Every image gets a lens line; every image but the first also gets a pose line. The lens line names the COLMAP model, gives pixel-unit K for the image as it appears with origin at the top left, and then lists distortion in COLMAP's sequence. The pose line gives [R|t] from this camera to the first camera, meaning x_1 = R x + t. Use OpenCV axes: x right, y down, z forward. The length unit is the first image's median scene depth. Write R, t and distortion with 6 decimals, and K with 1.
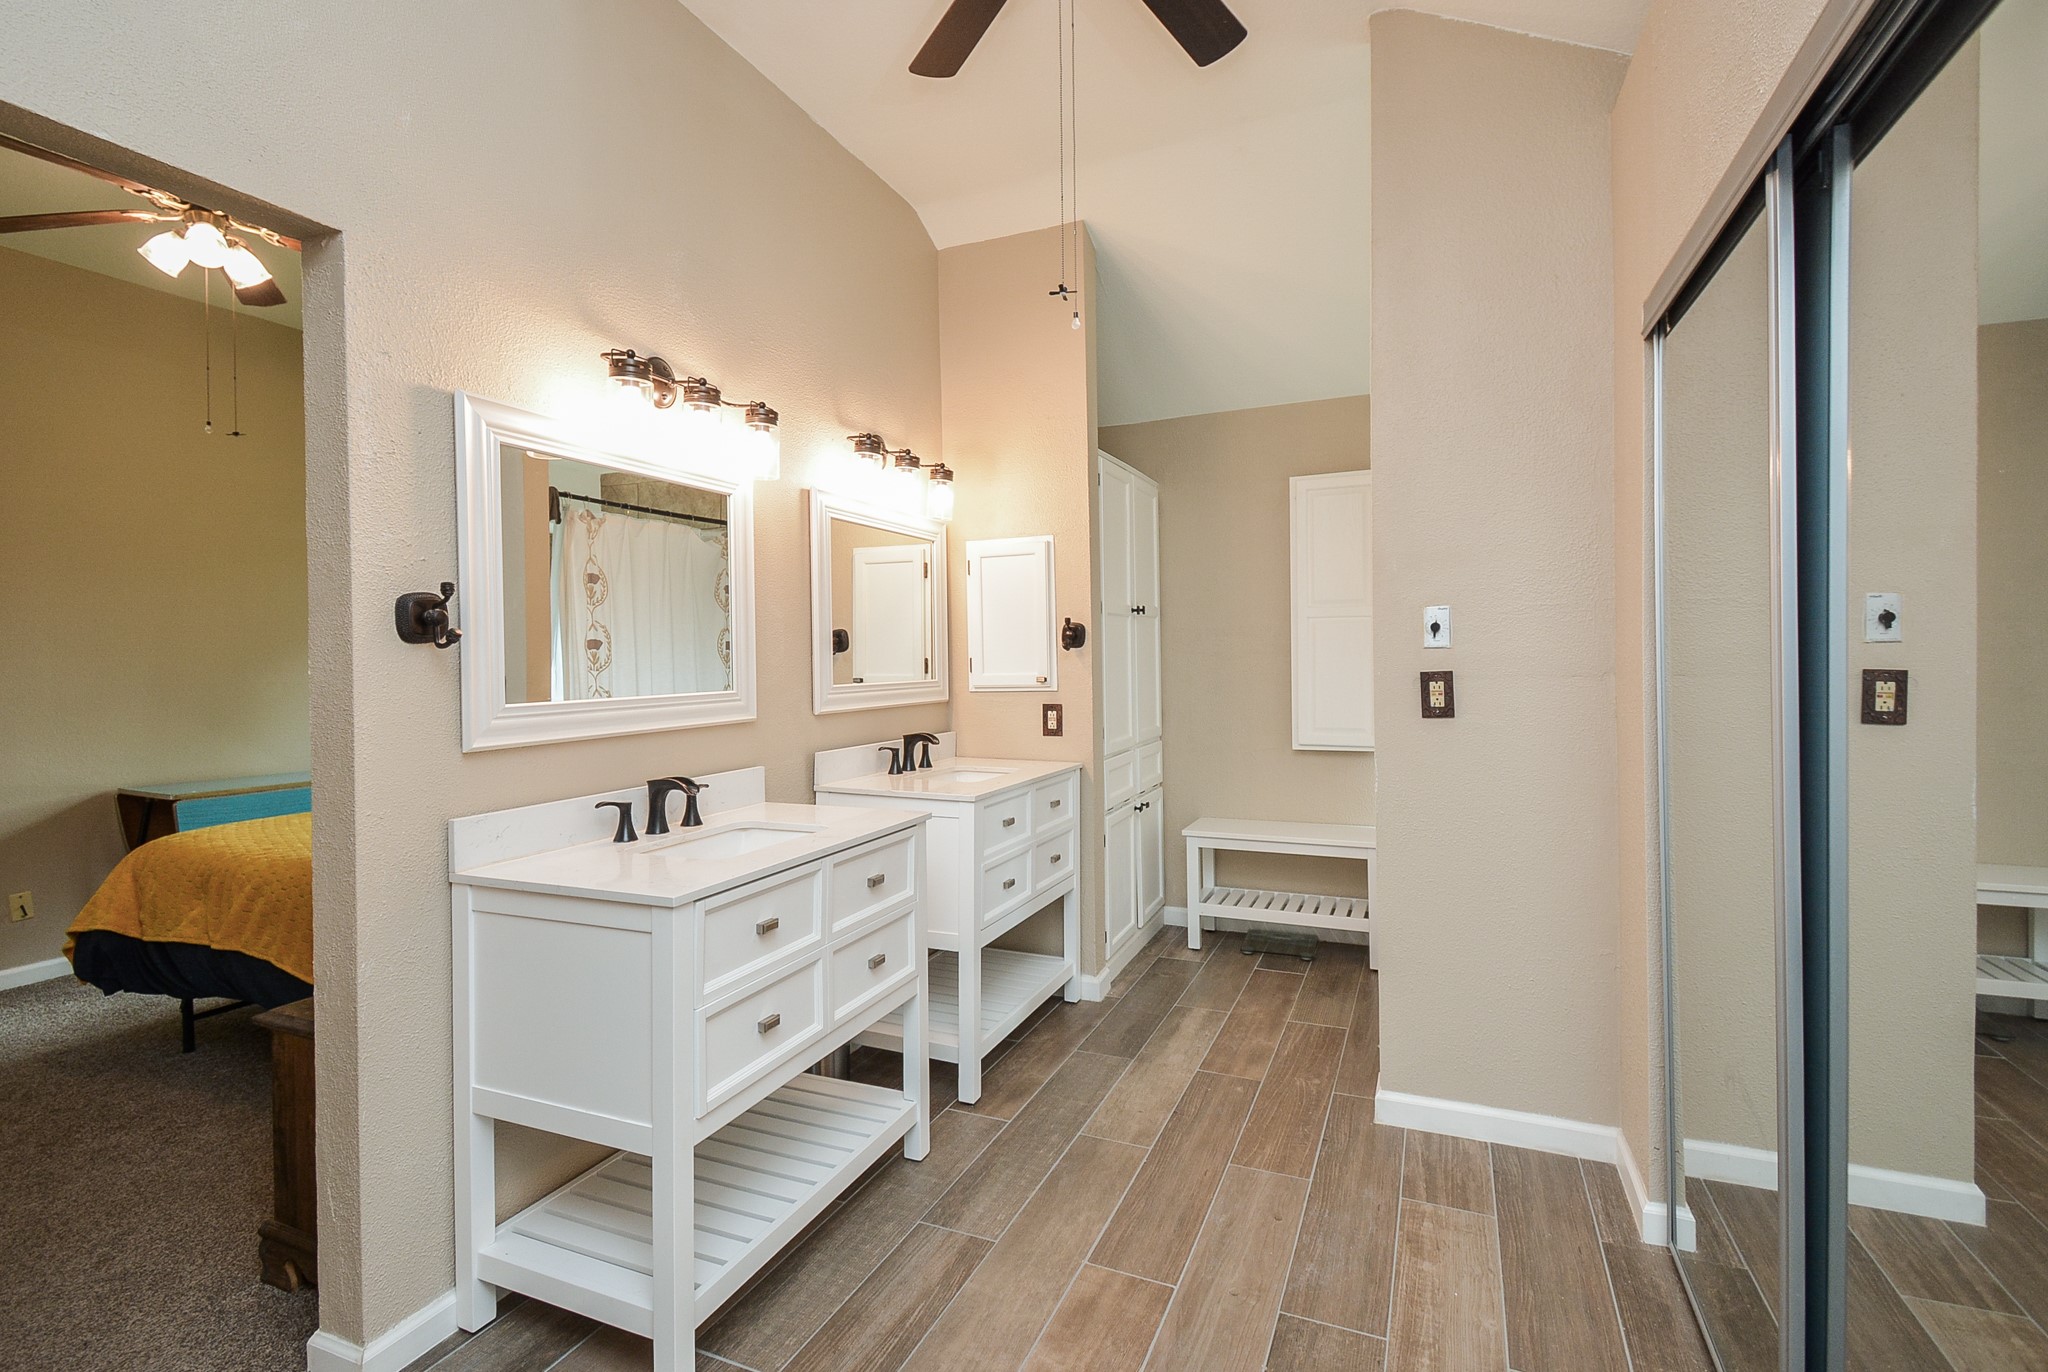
lens RADIAL K [[938.6, 0, 1033.8], [0, 938.6, 660.8], [0, 0, 1]] dist [0.040098, -0.020589]
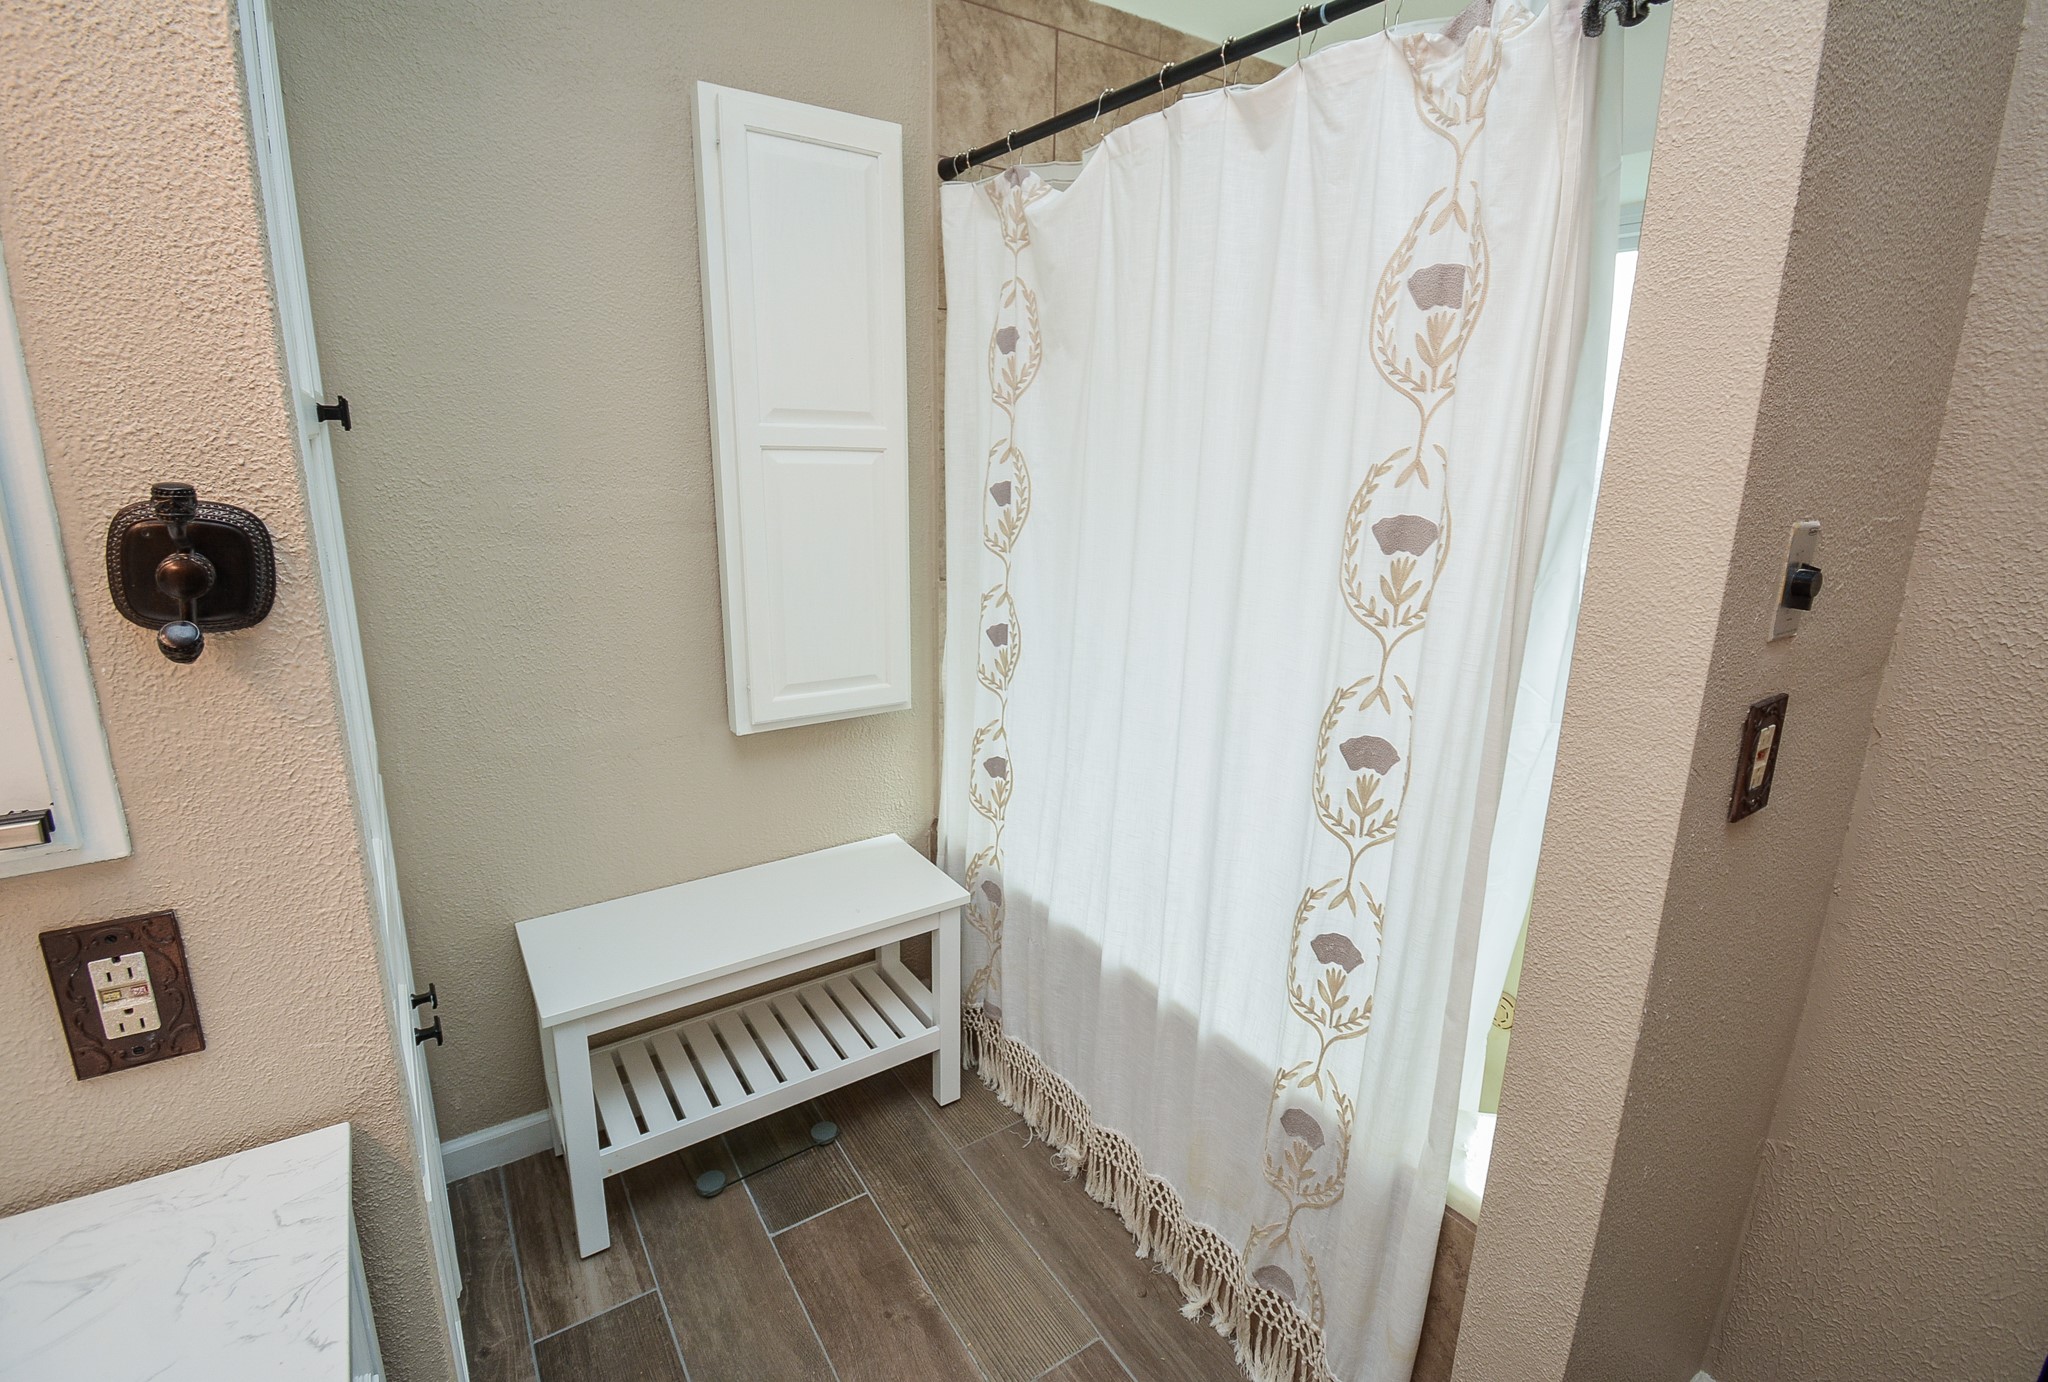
lens RADIAL K [[943.4, 0, 1026.9], [0, 943.4, 668.6], [0, 0, 1]] dist [-0.019743, -0.000079]
pose [[0.537102, -0.176403, 0.824866, -0.032132], [-0.028178, 0.973590, 0.226556, -0.065004], [-0.843047, -0.144927, 0.517946, 0.899163]]
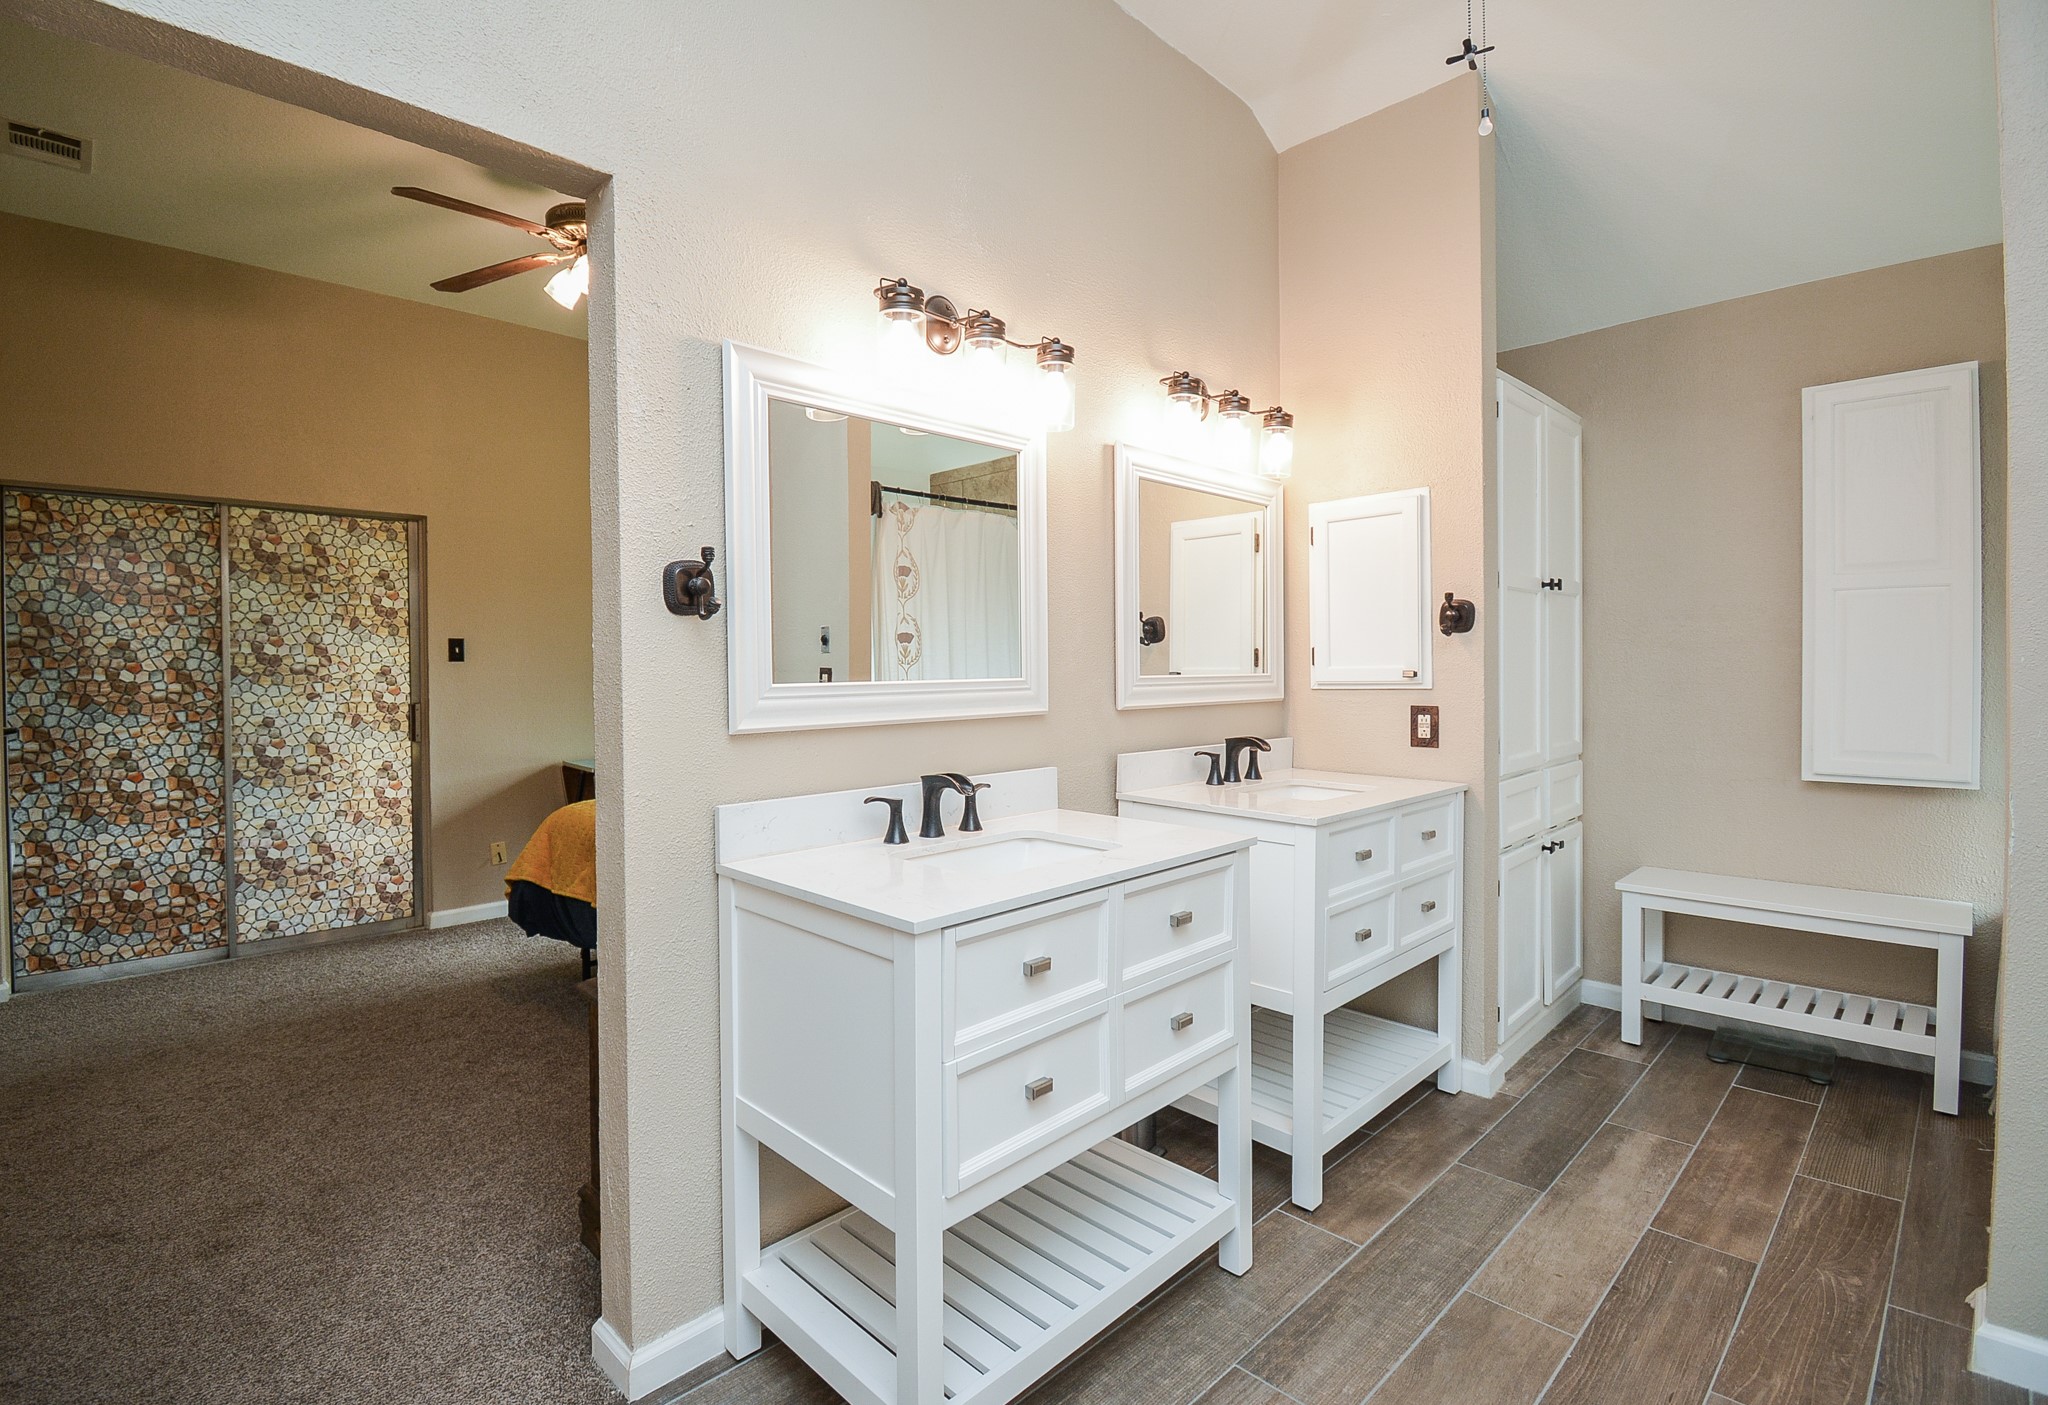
lens RADIAL K [[957.9, 0, 972.1], [0, 957.9, 683.5], [0, 0, 1]] dist [0.024535, -0.029197]
pose [[0.917522, 0.011256, -0.397526, -0.009130], [-0.004712, 0.999837, 0.017435, 0.018547], [0.397657, -0.014124, 0.917425, 0.150029]]
